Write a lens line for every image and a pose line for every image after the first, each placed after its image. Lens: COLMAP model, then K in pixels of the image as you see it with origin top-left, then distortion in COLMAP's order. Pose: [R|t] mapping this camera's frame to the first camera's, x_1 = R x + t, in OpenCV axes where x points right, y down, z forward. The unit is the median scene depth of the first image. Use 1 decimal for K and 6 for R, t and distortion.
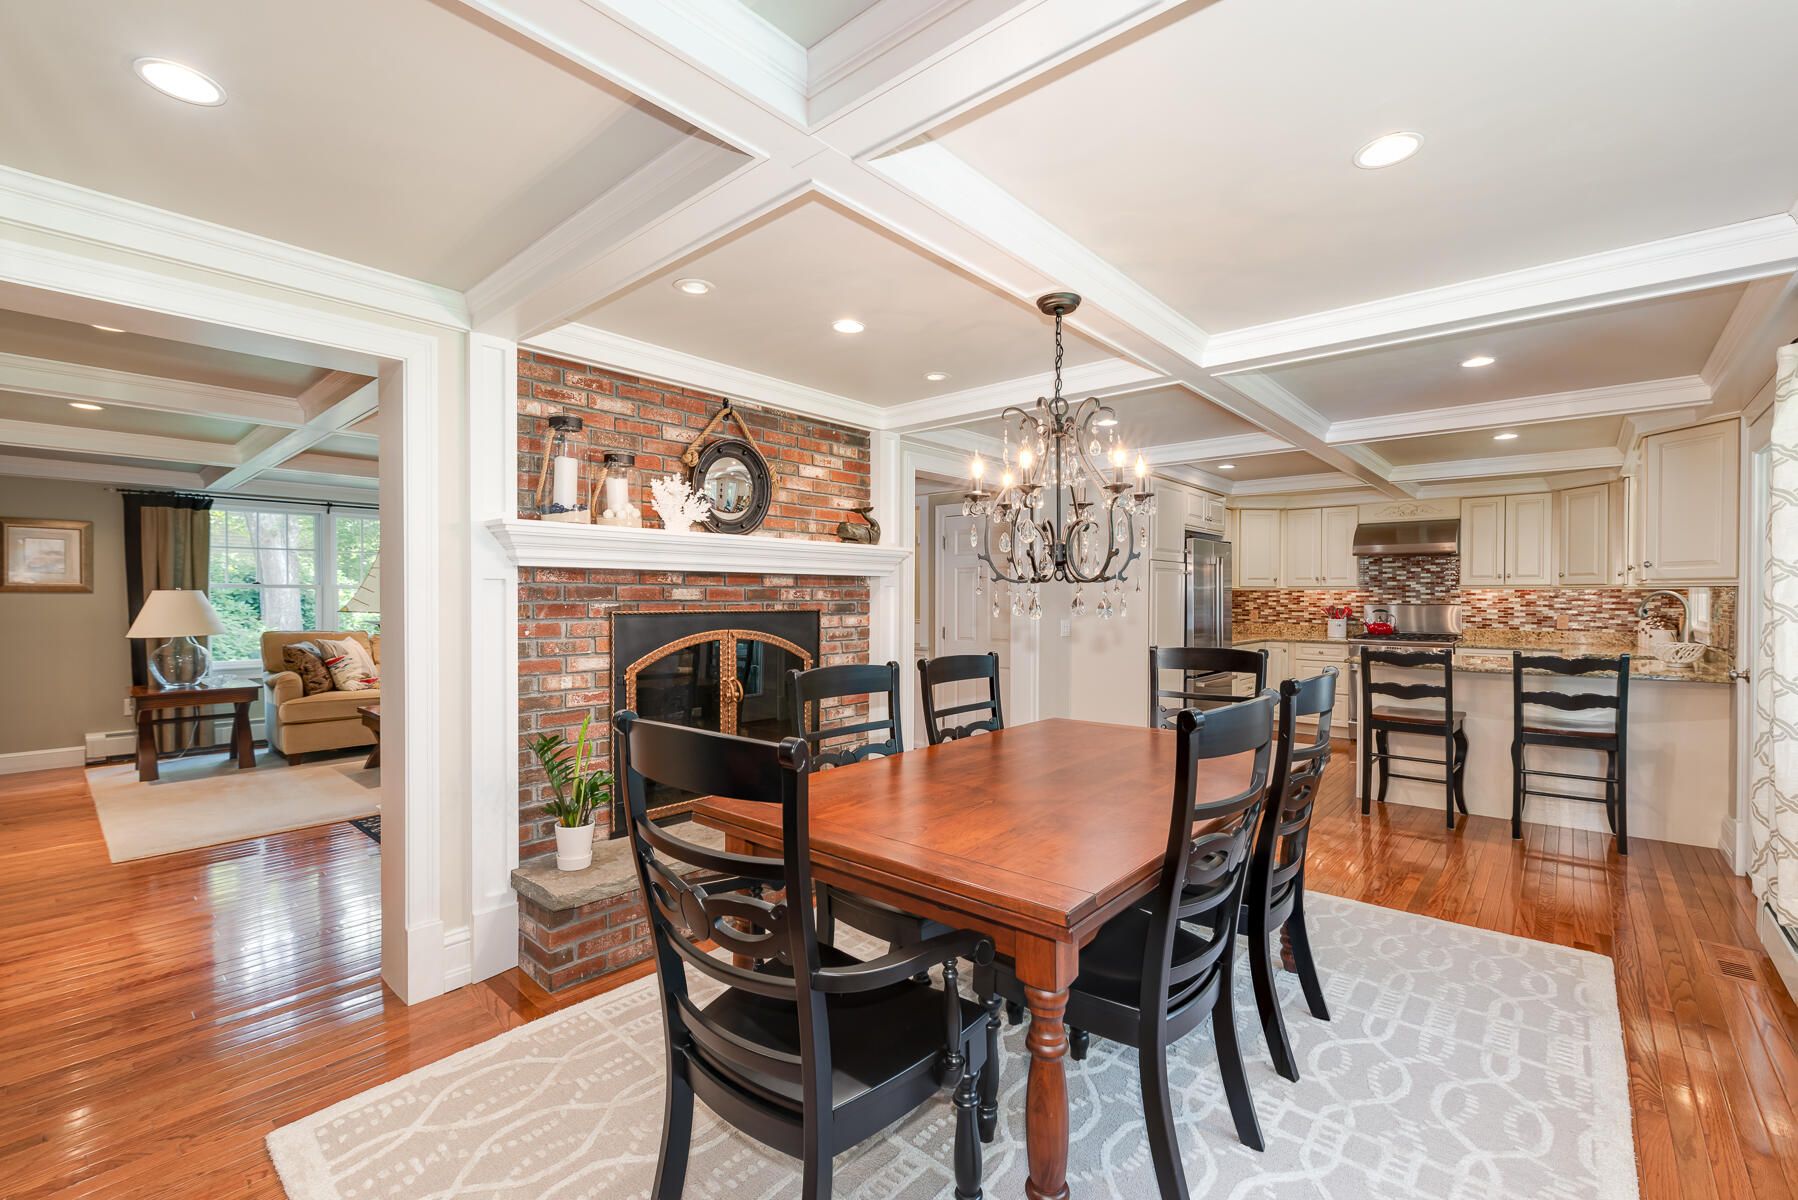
lens RADIAL K [[773.0, 0, 891.5], [0, 773.0, 600.0], [0, 0, 1]] dist [0.001740, 0.000229]
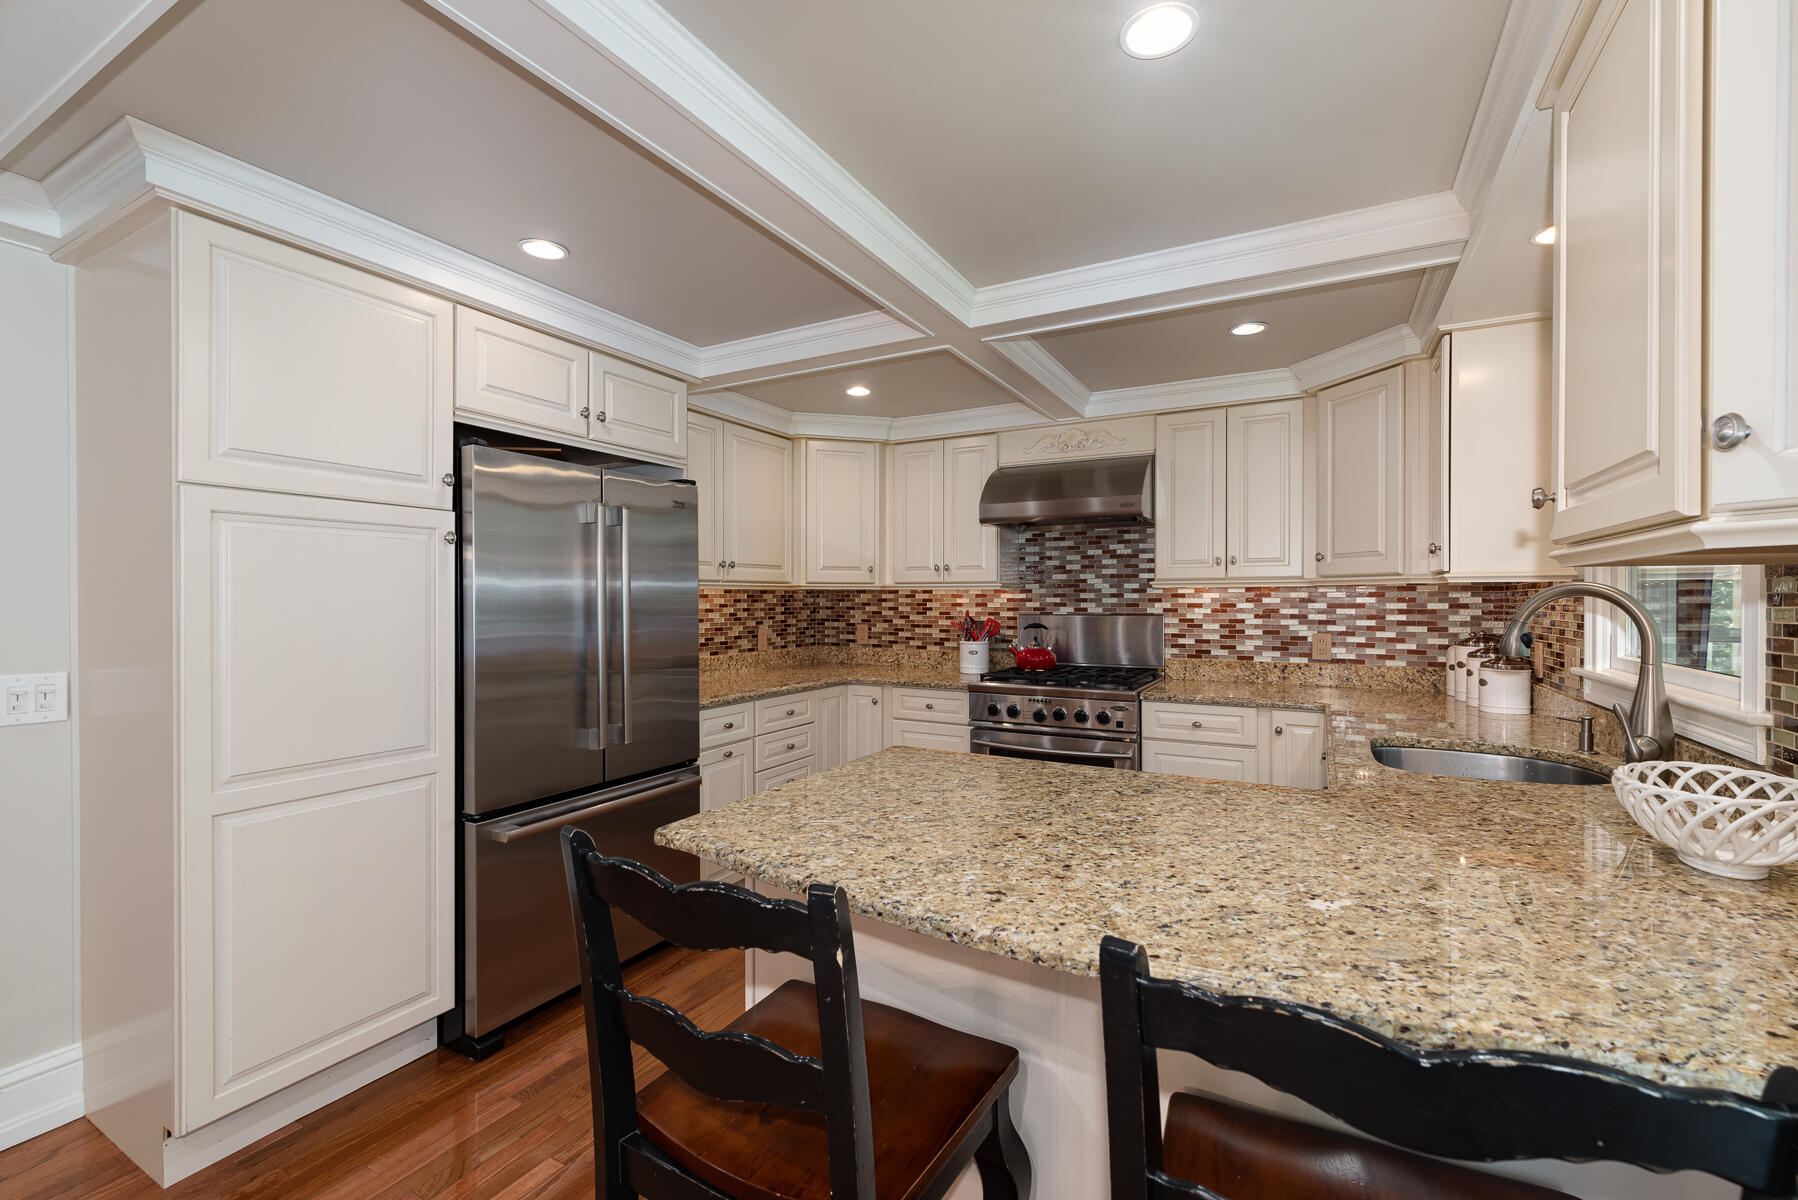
lens RADIAL K [[773.0, 0, 891.5], [0, 773.0, 600.0], [0, 0, 1]] dist [0.001740, 0.000229]
pose [[0.976739, -0.001851, 0.214425, 0.419049], [0.003142, 0.999979, -0.005680, -0.001871], [-0.214410, 0.006222, 0.976724, 0.491146]]
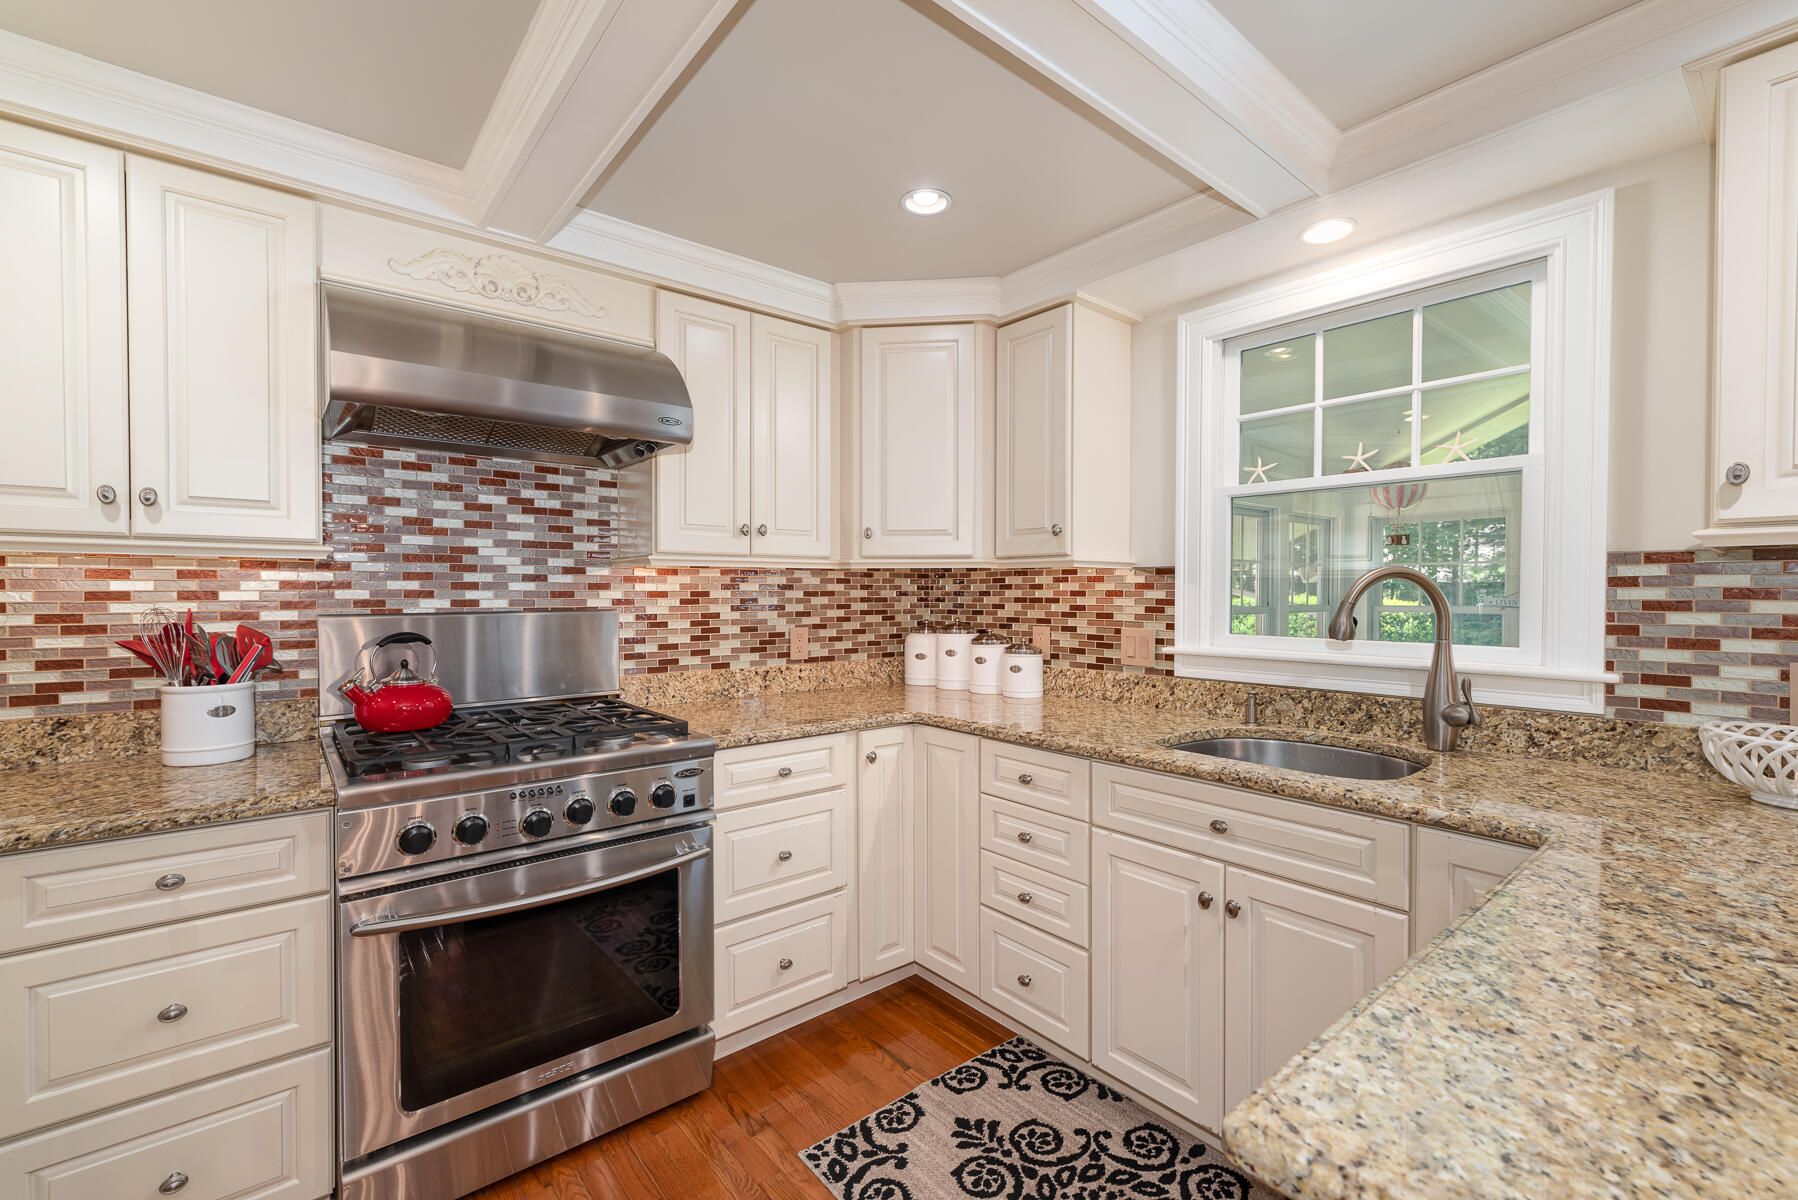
lens RADIAL K [[773.0, 0, 891.5], [0, 773.0, 600.0], [0, 0, 1]] dist [0.001740, 0.000229]
pose [[0.162506, -0.011790, 0.986637, 0.401257], [0.007516, 0.999914, 0.010711, -0.000884], [-0.986679, 0.005674, 0.162580, 0.801067]]
